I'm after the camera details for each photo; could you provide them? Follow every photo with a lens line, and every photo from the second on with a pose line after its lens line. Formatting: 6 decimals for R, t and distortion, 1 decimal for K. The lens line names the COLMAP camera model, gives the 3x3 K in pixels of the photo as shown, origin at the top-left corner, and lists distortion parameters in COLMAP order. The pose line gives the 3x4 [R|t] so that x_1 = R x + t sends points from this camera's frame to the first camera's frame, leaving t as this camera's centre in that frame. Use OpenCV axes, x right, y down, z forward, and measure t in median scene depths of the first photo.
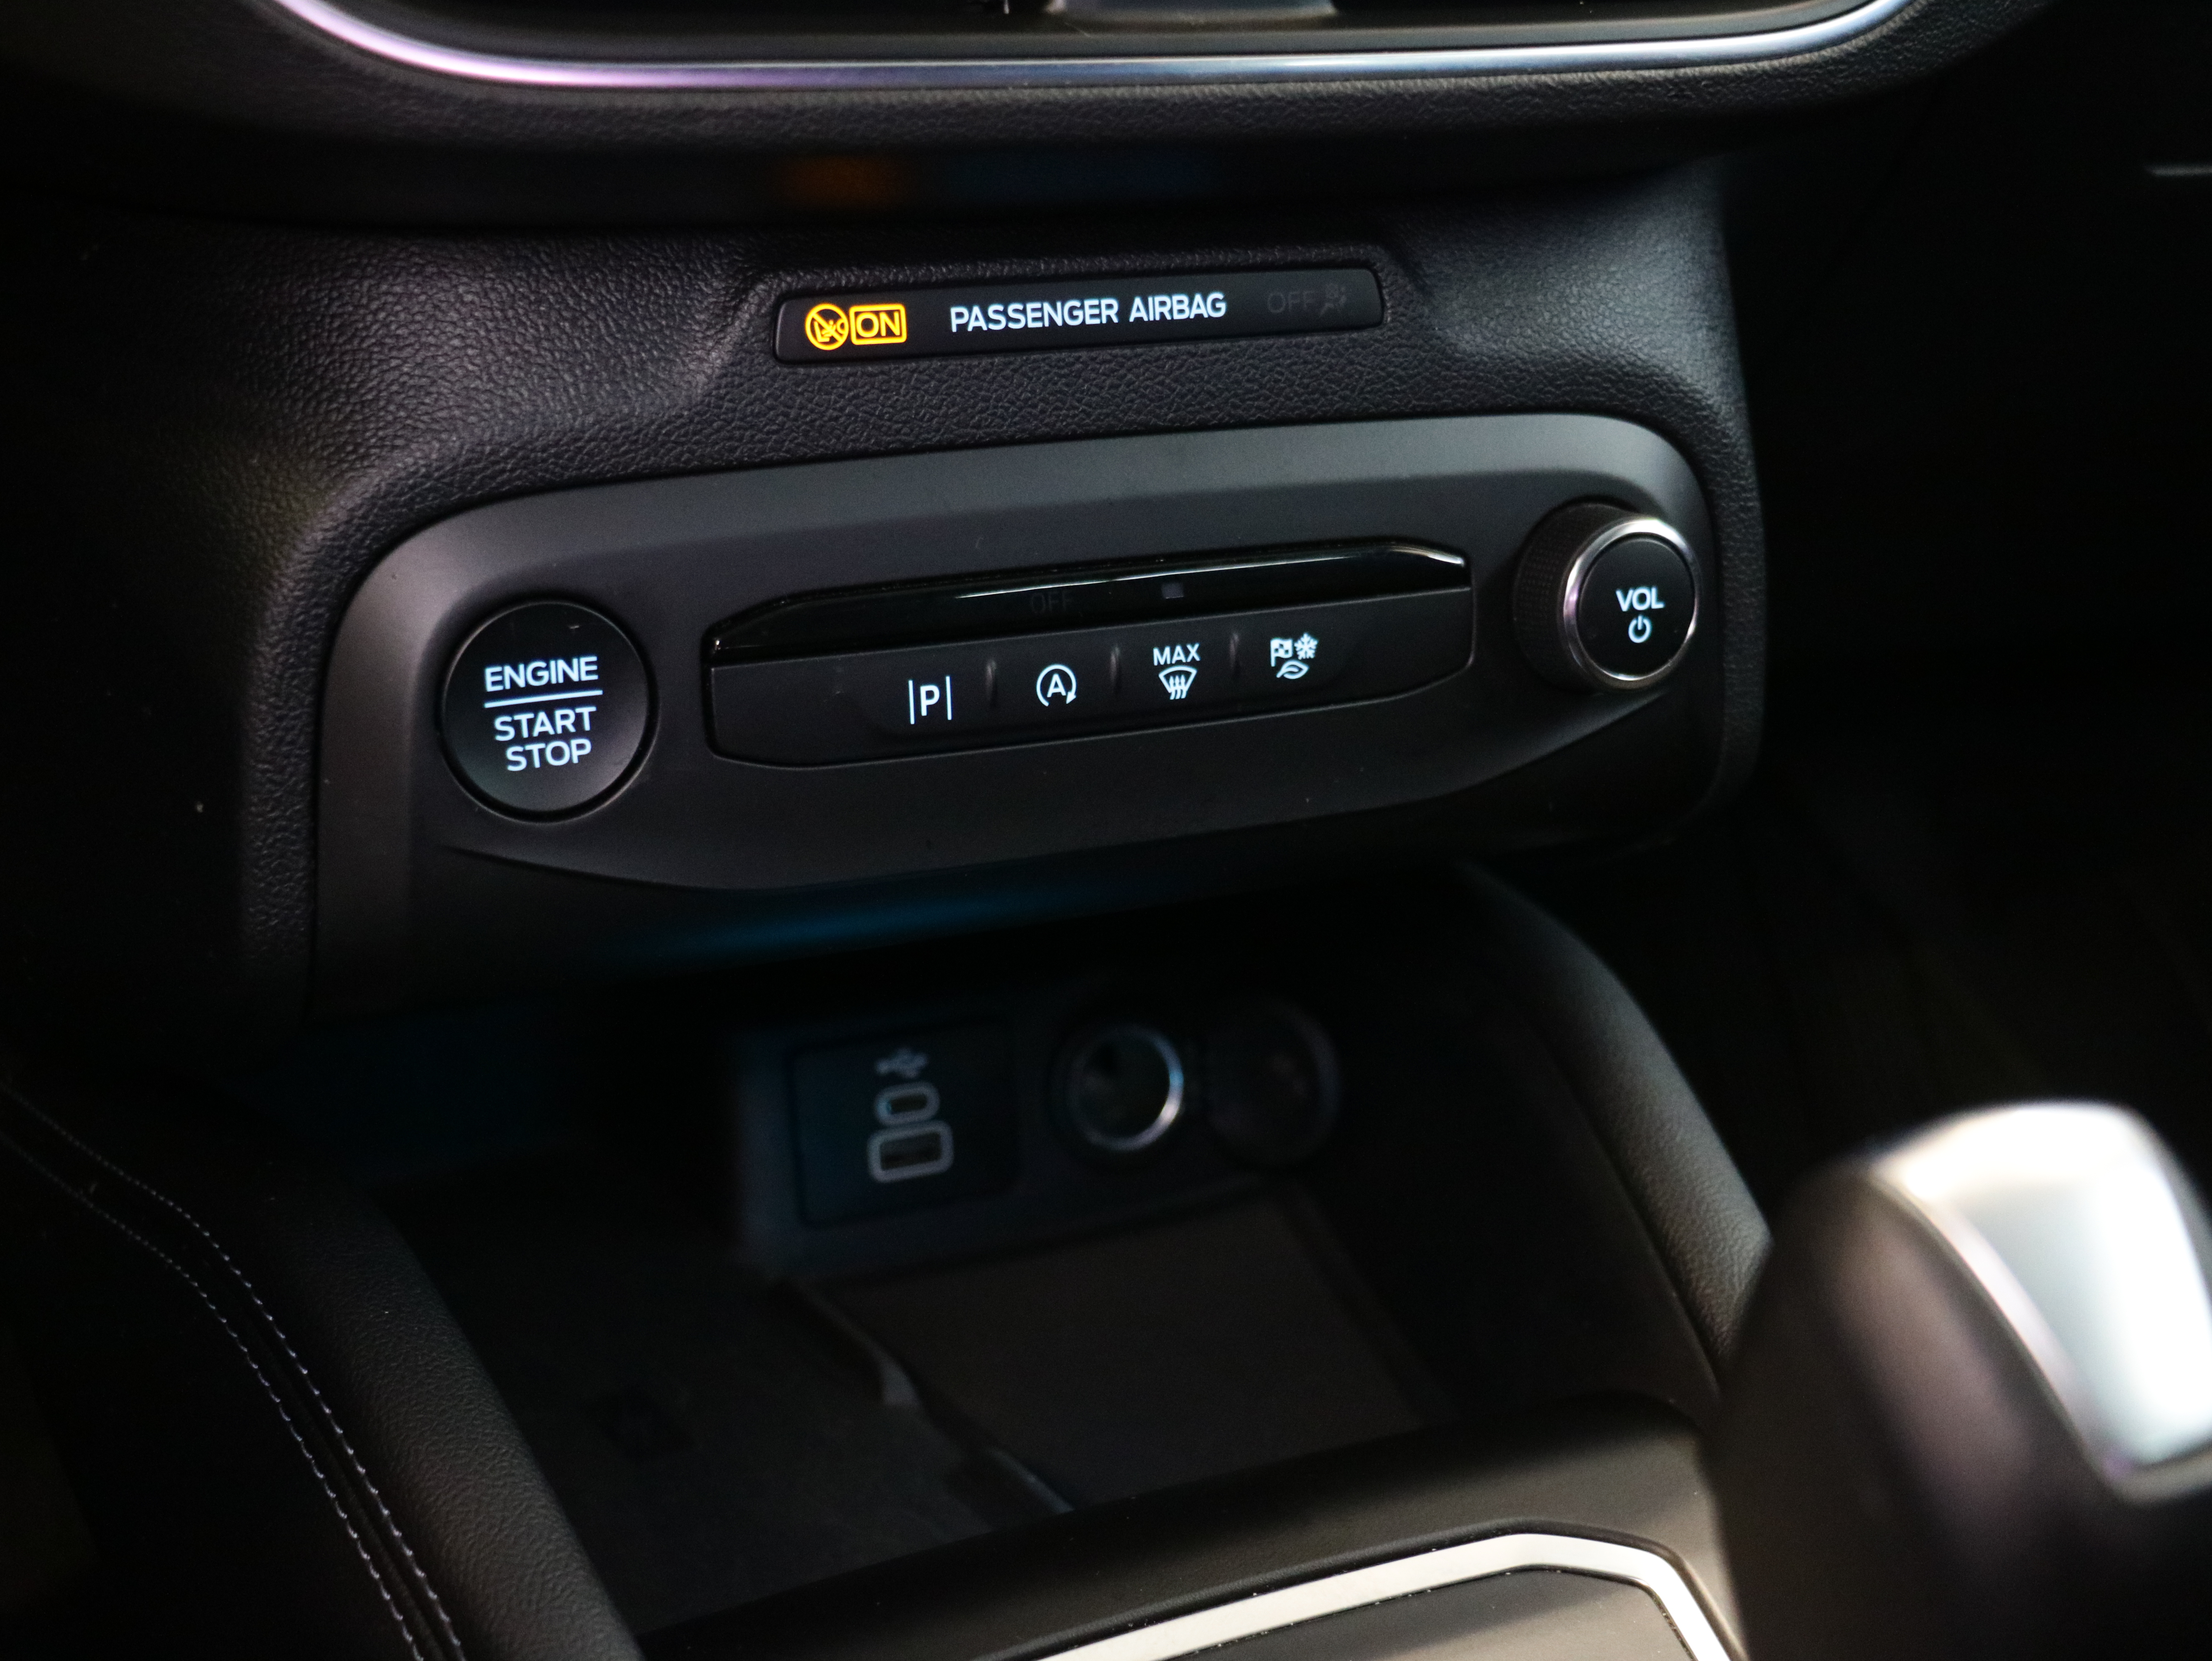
lens RADIAL K [[3216.9, 0, 1114.5], [0, 3216.9, 843.5], [0, 0, 1]] dist [-0.024942, 0.000000]
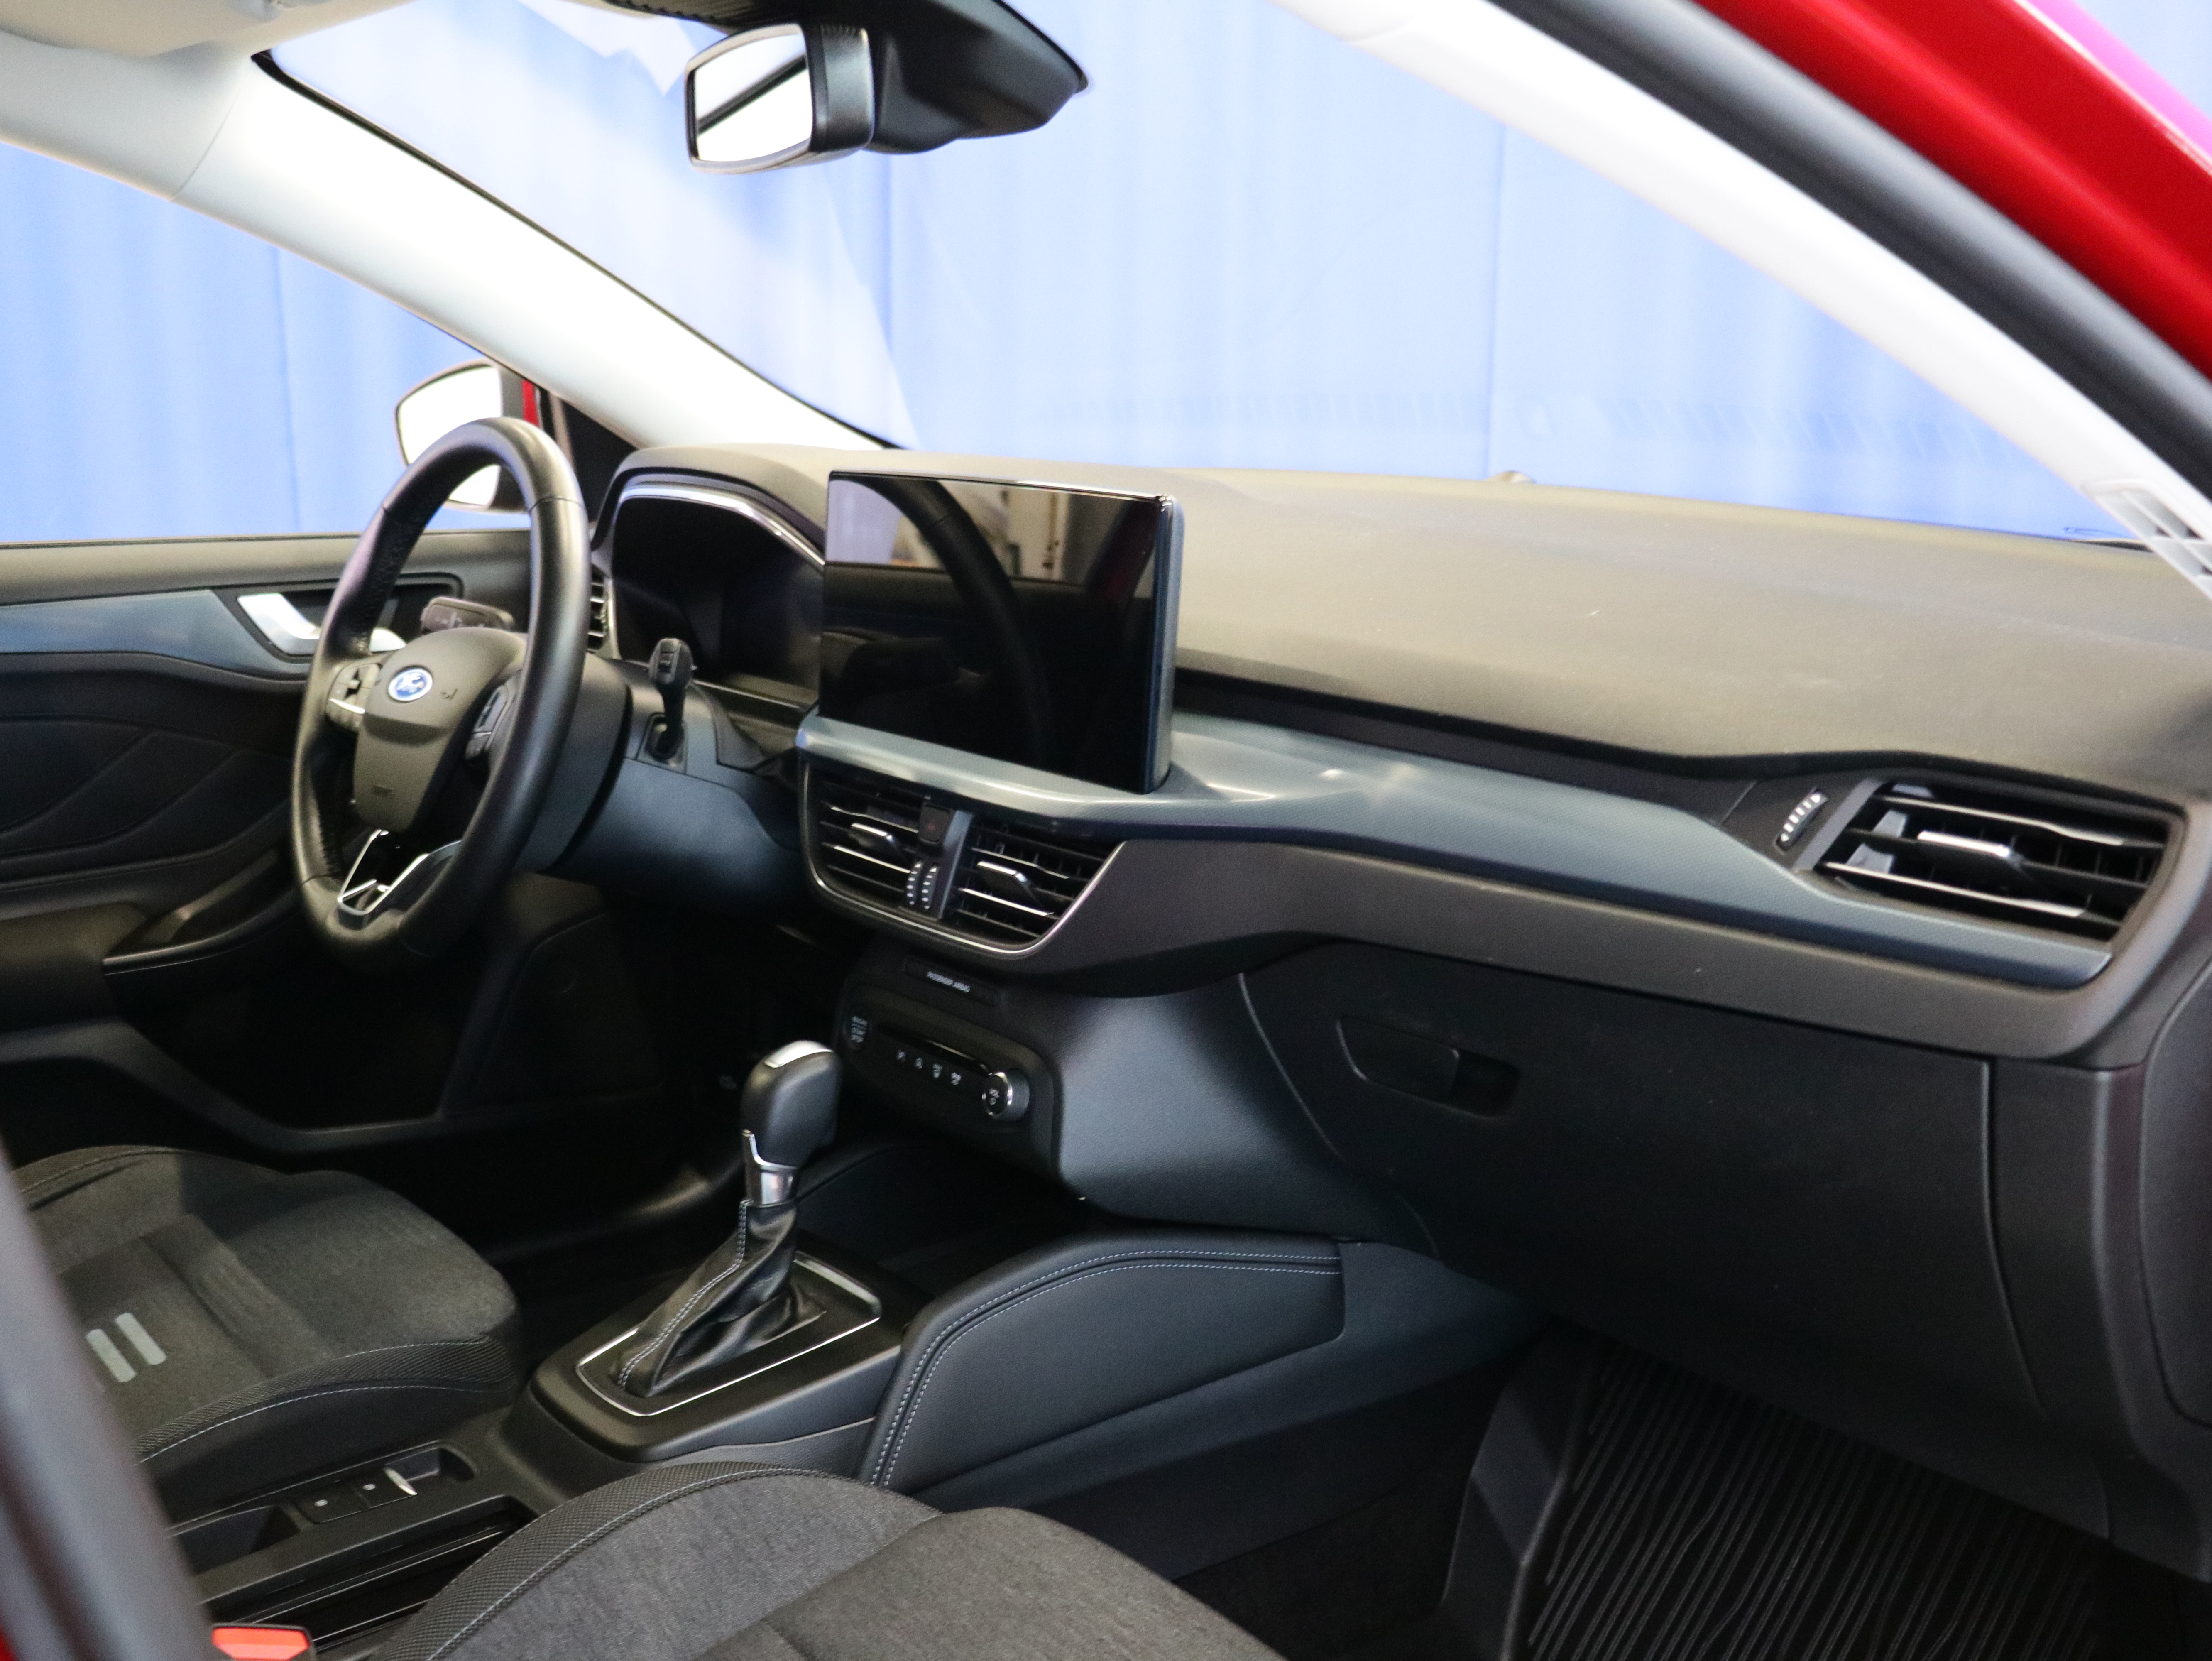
lens RADIAL K [[2512.1, 0, 1097.9], [0, 2512.1, 829.8], [0, 0, 1]] dist [-0.027417, 0.000000]
pose [[0.177184, 0.127646, -0.975865, 3.147600], [-0.390716, 0.919191, 0.049293, -0.576412], [0.903298, 0.372552, 0.212739, 0.399742]]
